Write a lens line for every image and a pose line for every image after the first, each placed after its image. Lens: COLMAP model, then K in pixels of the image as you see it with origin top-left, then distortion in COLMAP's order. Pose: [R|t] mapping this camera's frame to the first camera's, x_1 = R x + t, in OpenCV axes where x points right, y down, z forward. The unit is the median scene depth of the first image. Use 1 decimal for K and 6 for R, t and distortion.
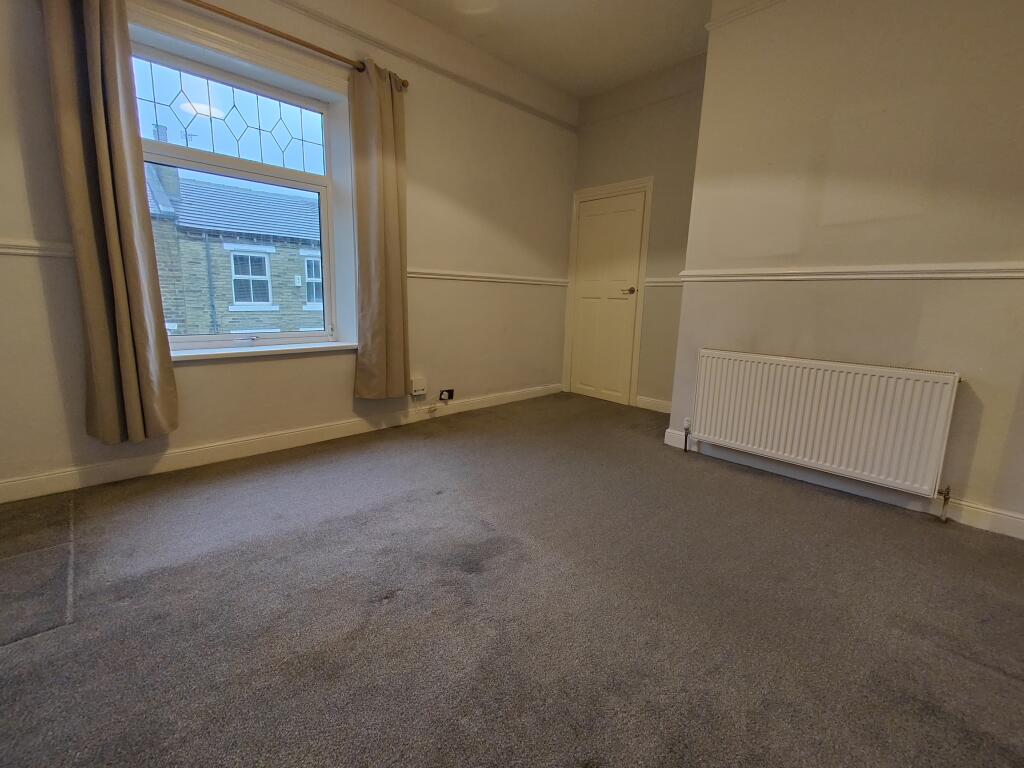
lens RADIAL K [[458.2, 0, 509.6], [0, 458.2, 377.7], [0, 0, 1]] dist [0.017919, 0.000064]
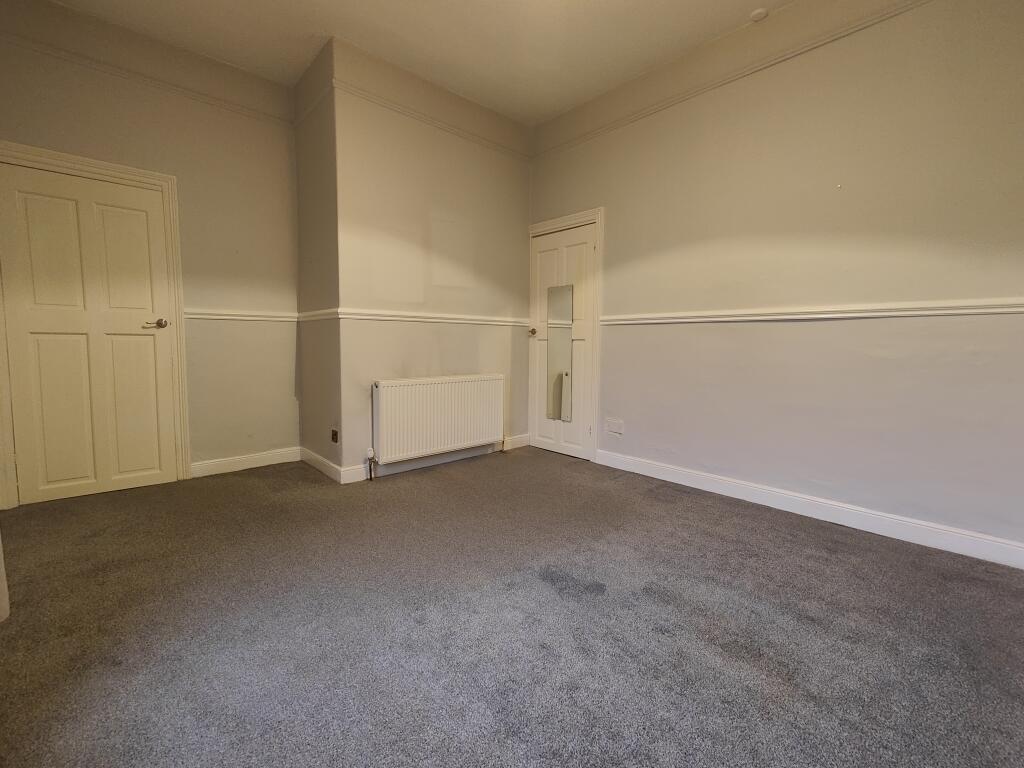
lens RADIAL K [[458.2, 0, 509.6], [0, 458.2, 377.7], [0, 0, 1]] dist [0.017919, 0.000064]
pose [[0.005217, -0.102816, 0.994687, -0.454705], [0.169190, 0.980451, 0.100457, -0.086467], [-0.985570, 0.167767, 0.022510, 0.455341]]
